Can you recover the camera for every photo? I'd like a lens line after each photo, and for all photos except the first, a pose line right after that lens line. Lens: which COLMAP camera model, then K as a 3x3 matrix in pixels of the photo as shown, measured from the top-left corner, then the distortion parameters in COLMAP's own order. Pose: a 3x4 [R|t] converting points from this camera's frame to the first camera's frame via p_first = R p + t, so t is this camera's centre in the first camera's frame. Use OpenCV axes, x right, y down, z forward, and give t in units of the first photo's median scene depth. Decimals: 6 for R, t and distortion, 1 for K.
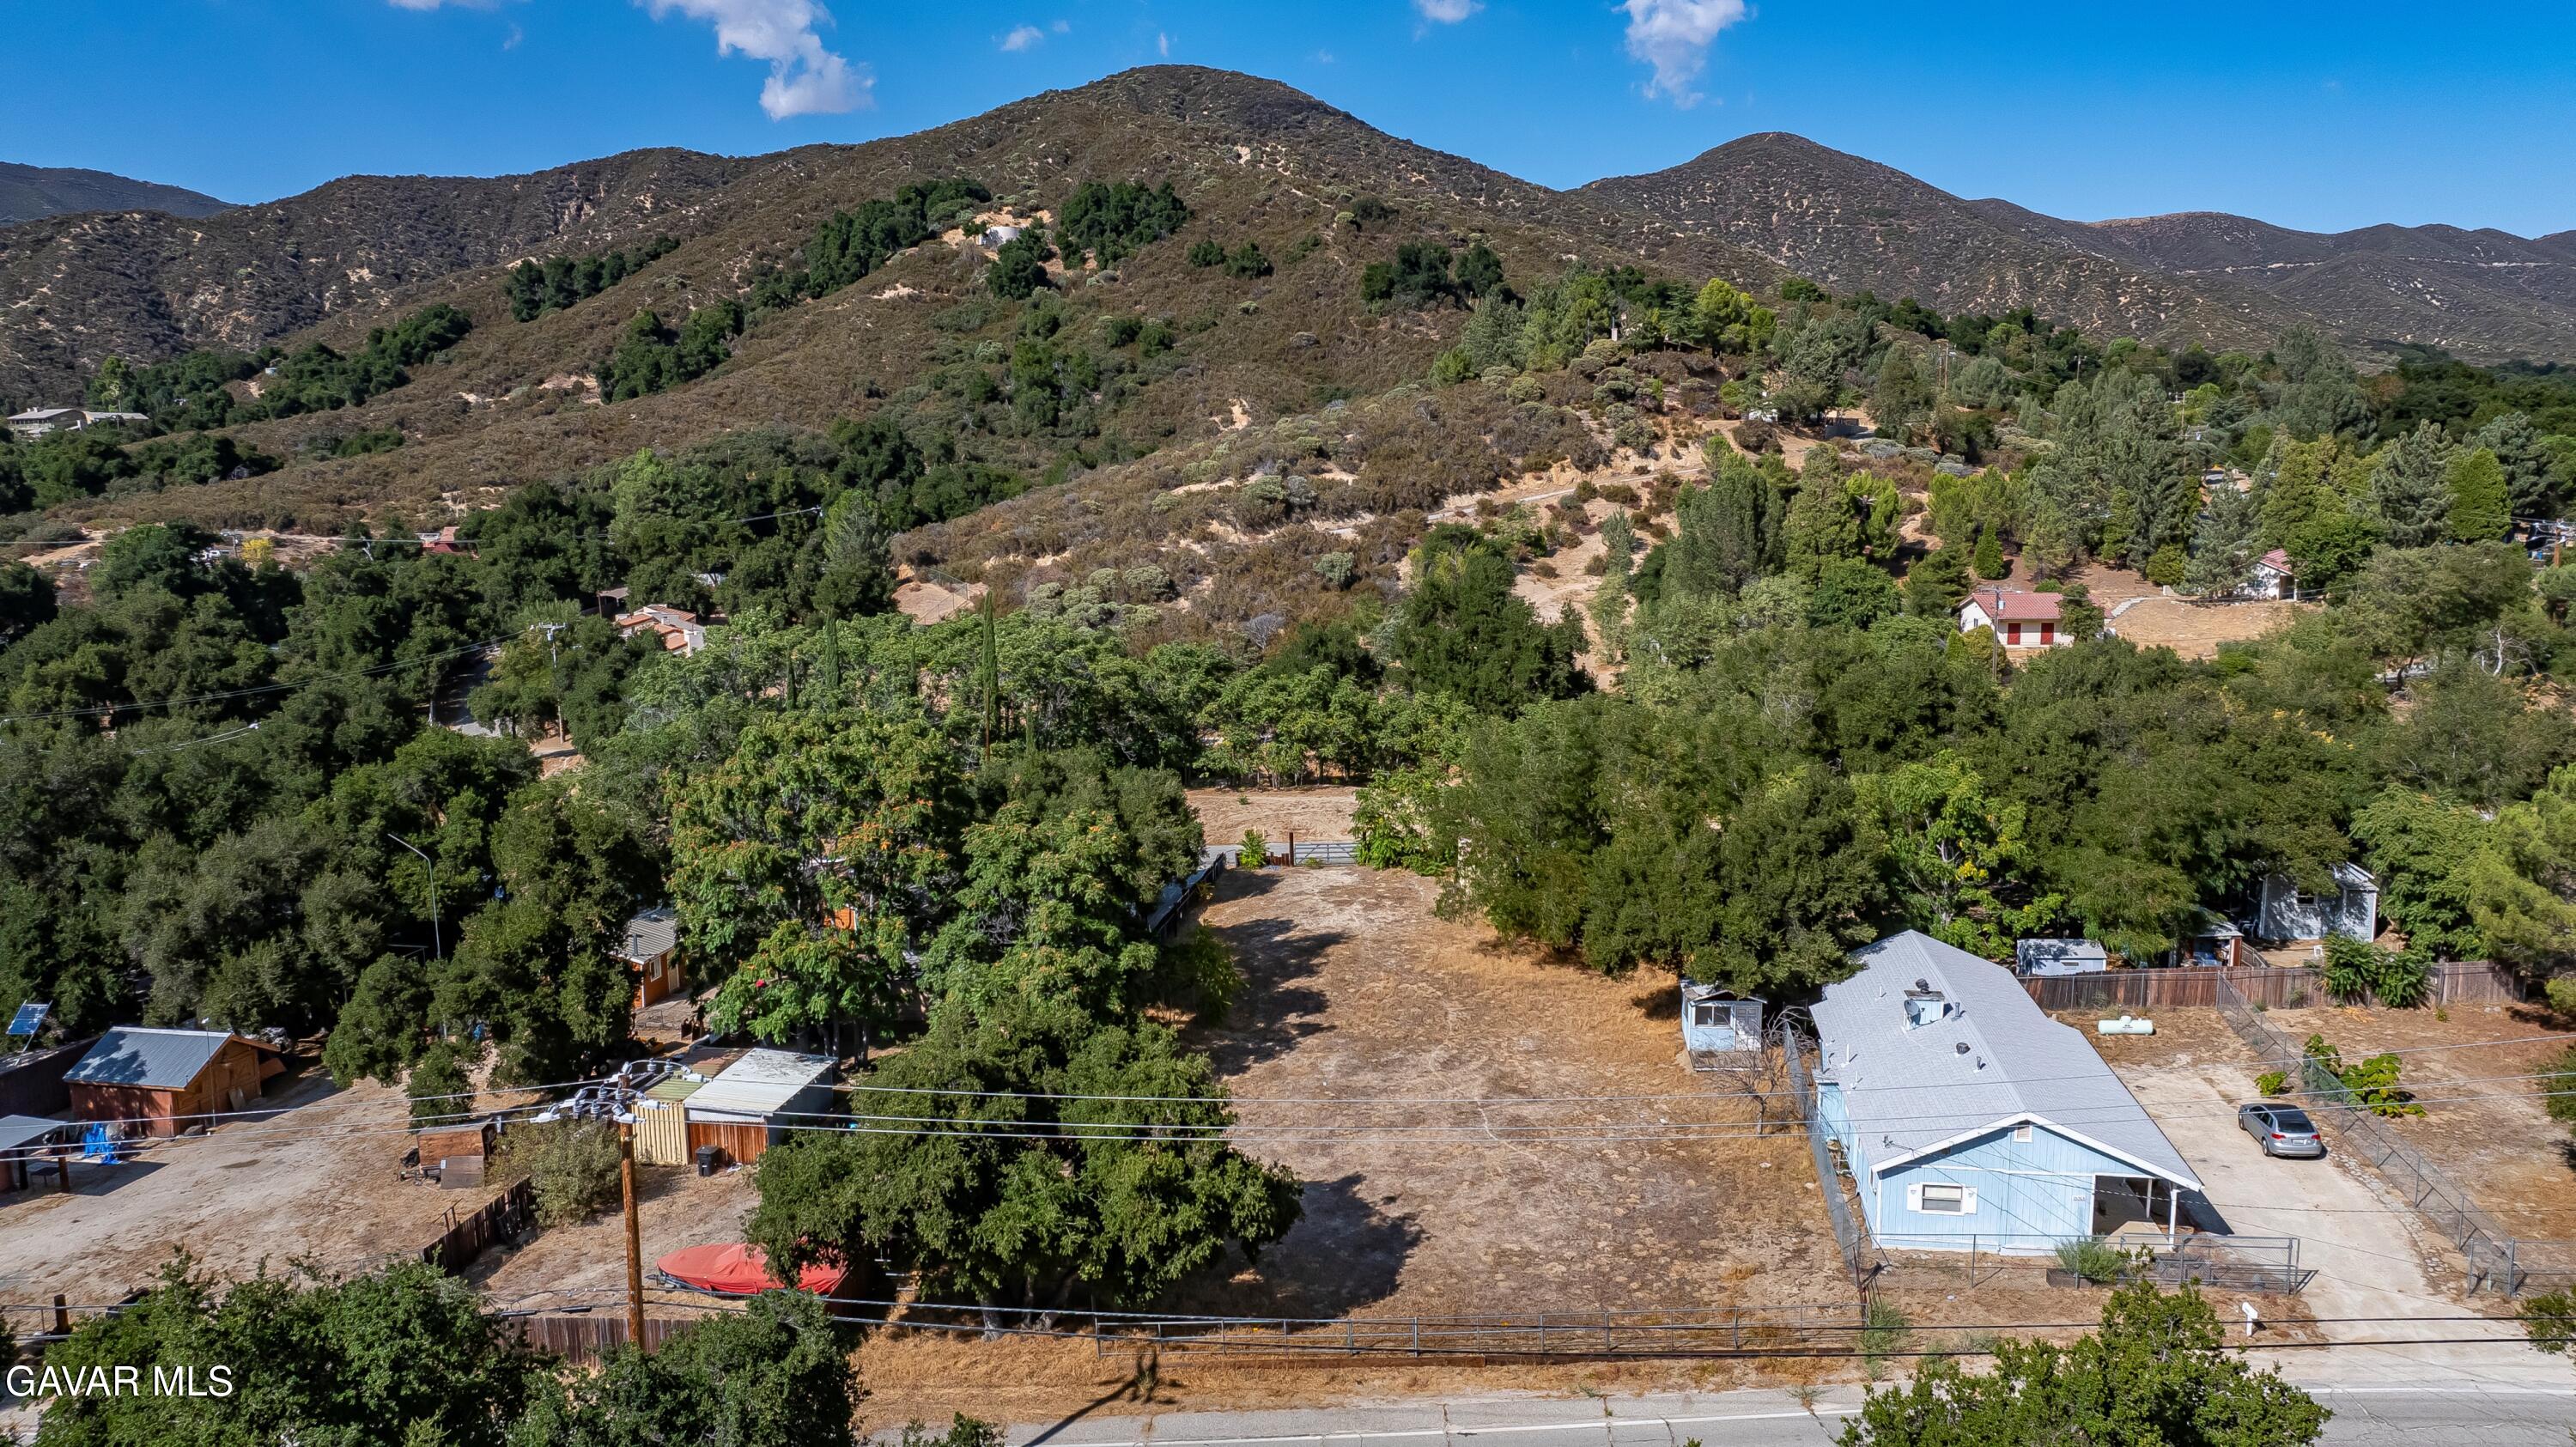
lens RADIAL K [[1761.1, 0, 1291.8], [0, 1761.1, 723.4], [0, 0, 1]] dist [-0.013068, 0.010549]
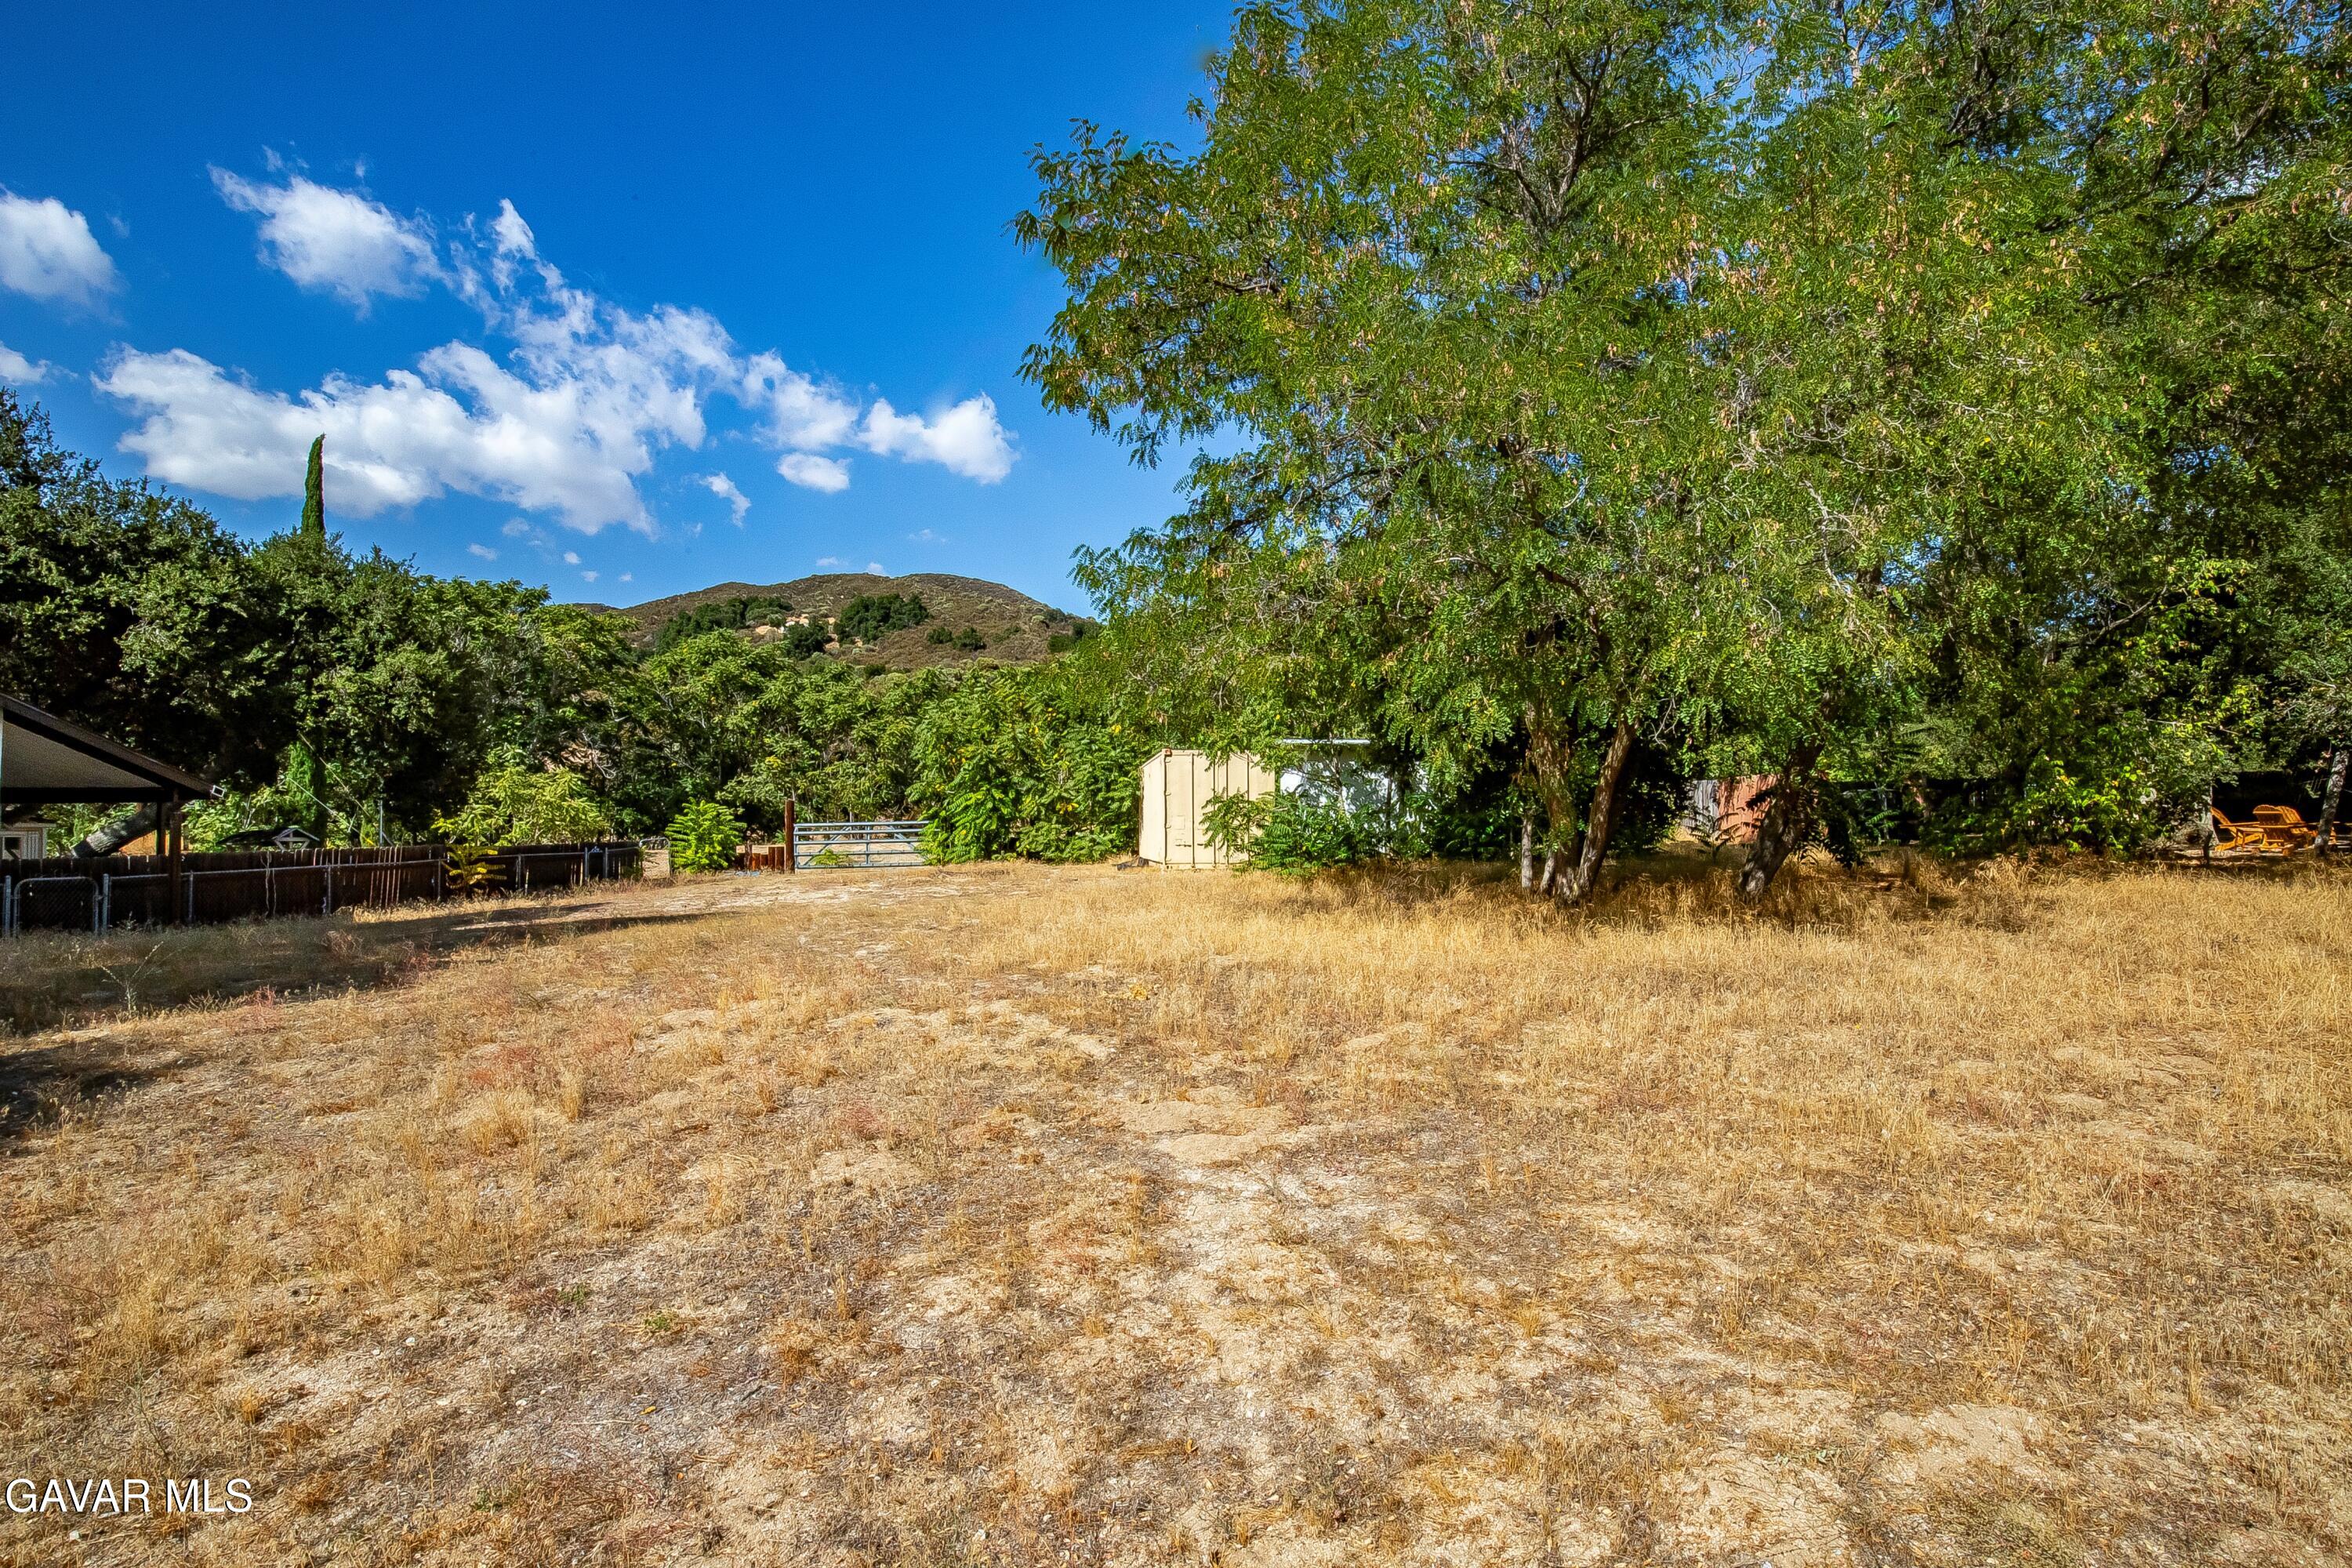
lens RADIAL K [[1083.9, 0, 1171.8], [0, 1083.9, 789.7], [0, 0, 1]] dist [-0.018531, 0.000291]
pose [[0.989284, 0.009817, 0.145675, 0.011547], [0.017240, 0.982903, -0.183318, 0.021979], [-0.144984, 0.183865, 0.972200, 0.135452]]
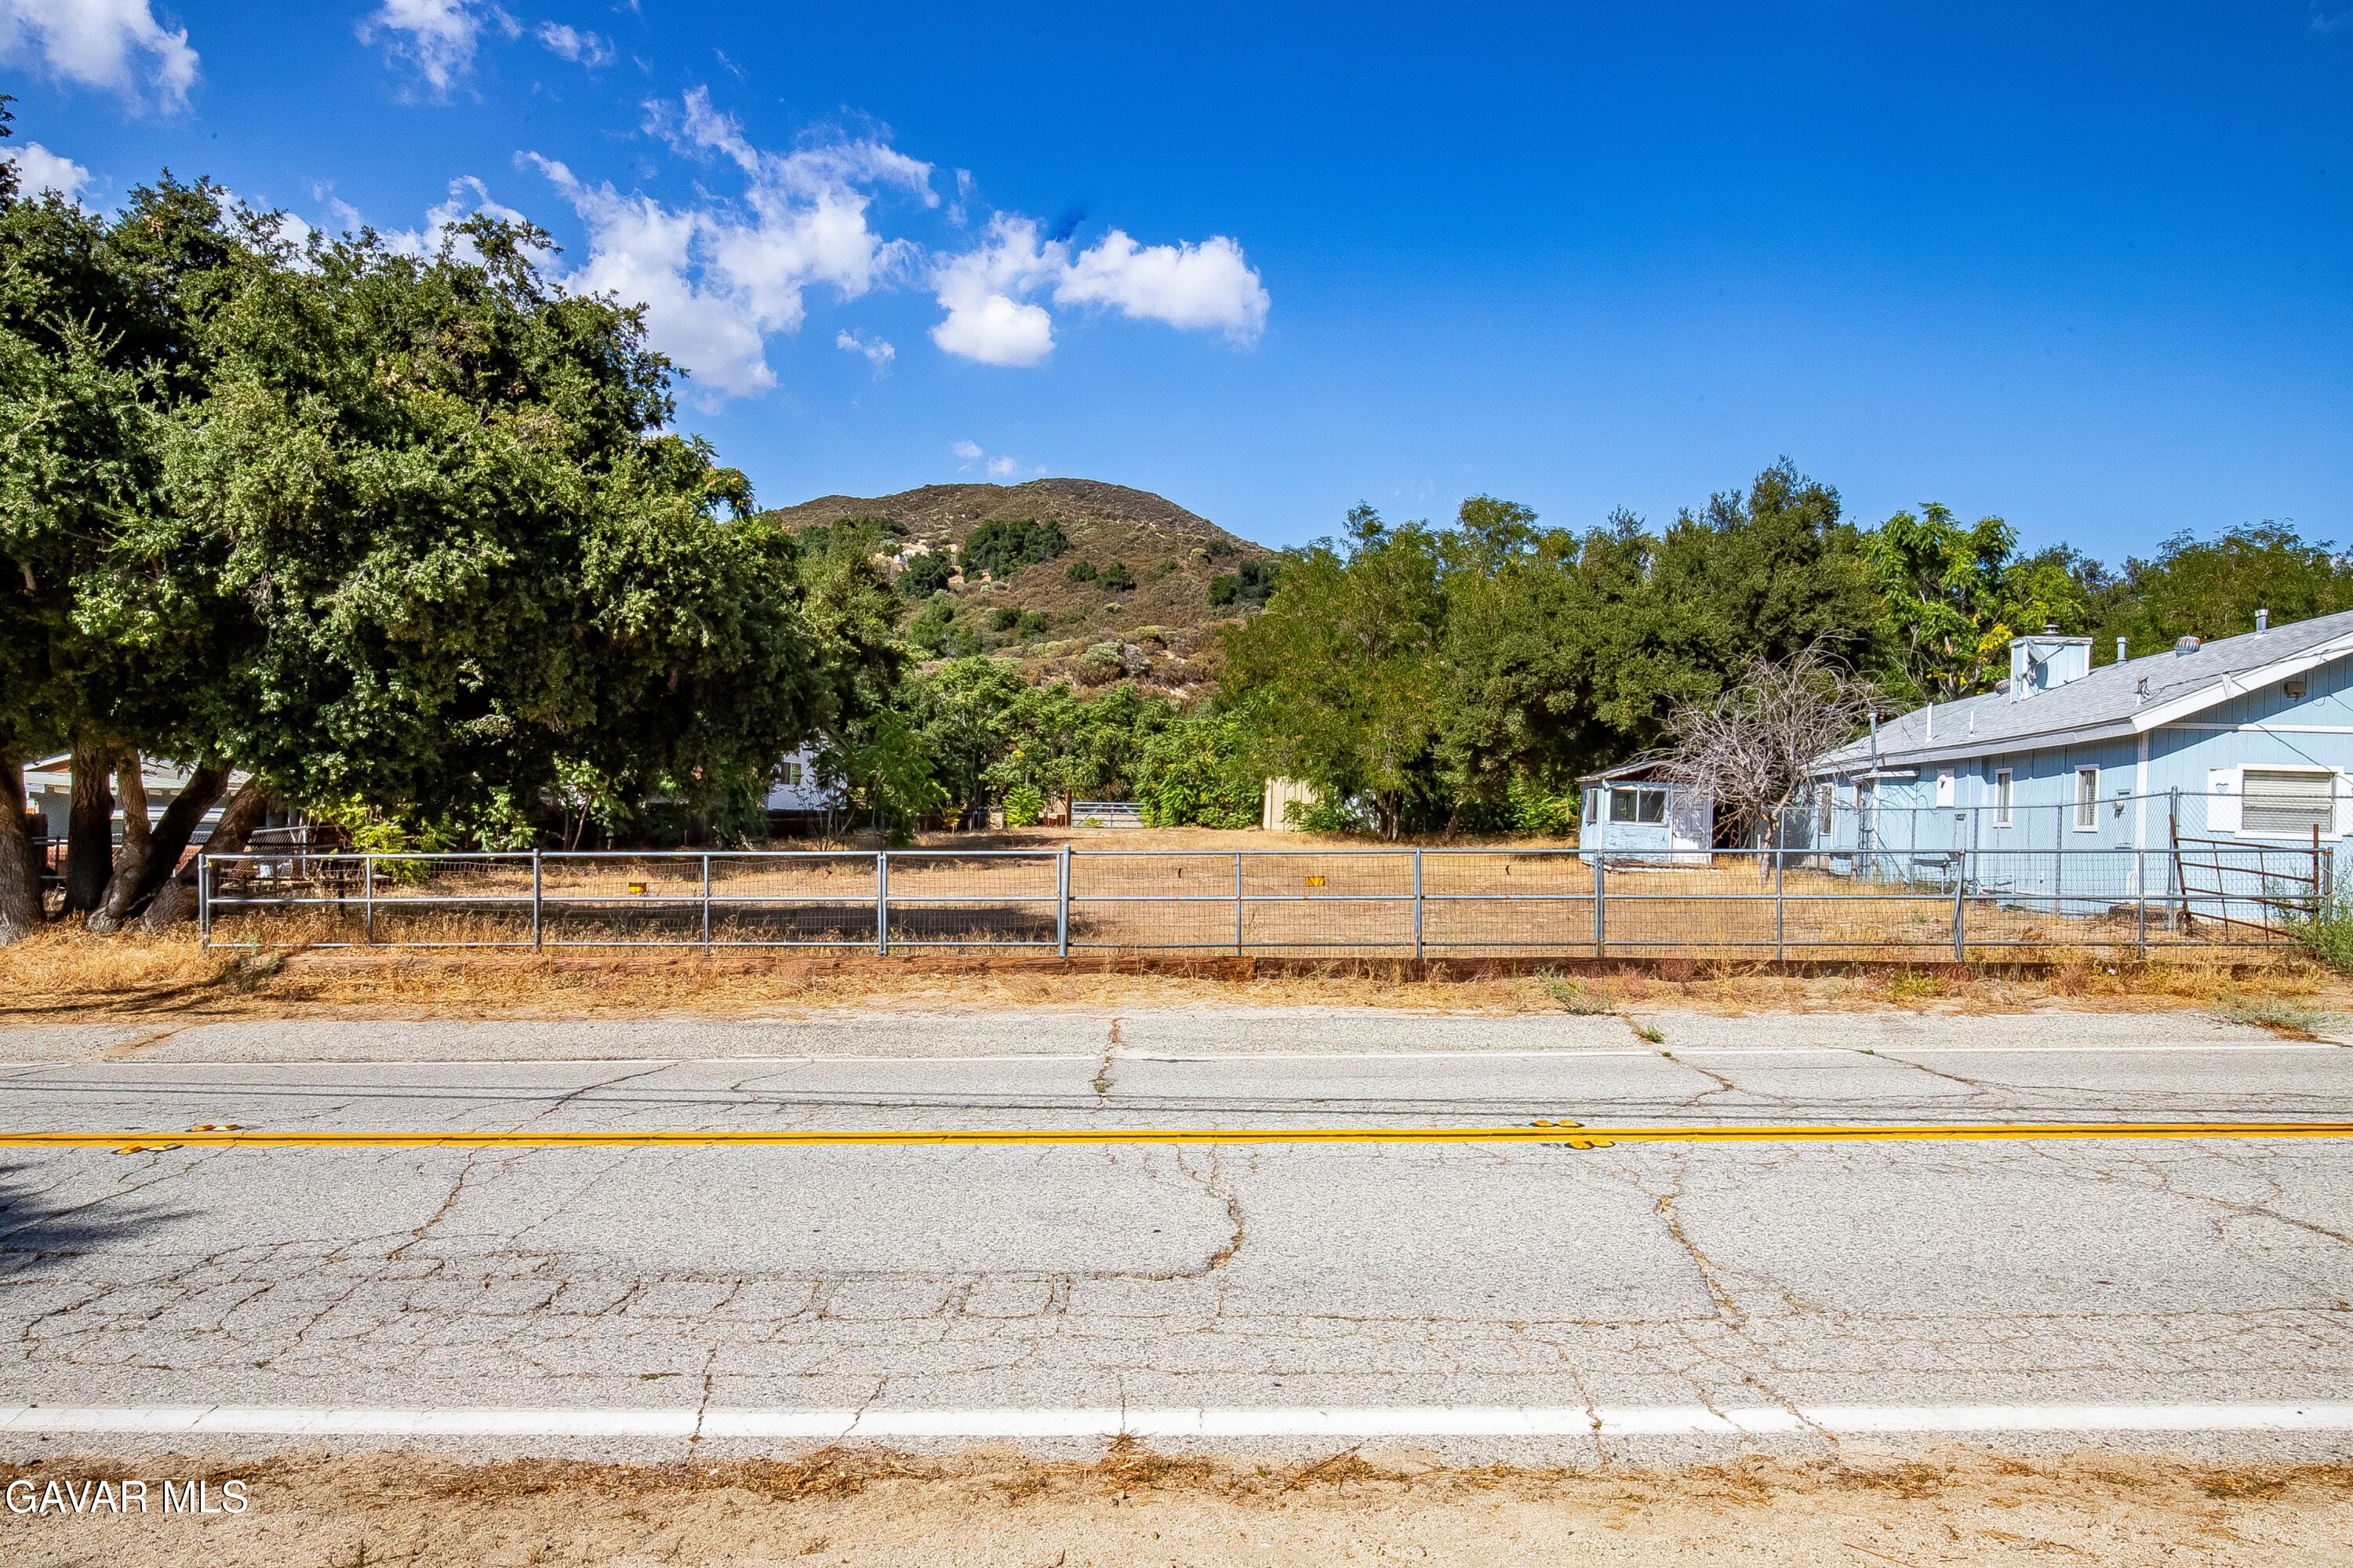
lens RADIAL K [[1421.5, 0, 1167.0], [0, 1421.5, 782.8], [0, 0, 1]] dist [-0.007314, -0.001295]
pose [[0.998852, 0.047027, 0.009088, 0.007828], [-0.044898, 0.985382, -0.164337, 0.032634], [-0.016683, 0.163740, 0.986362, 0.062482]]
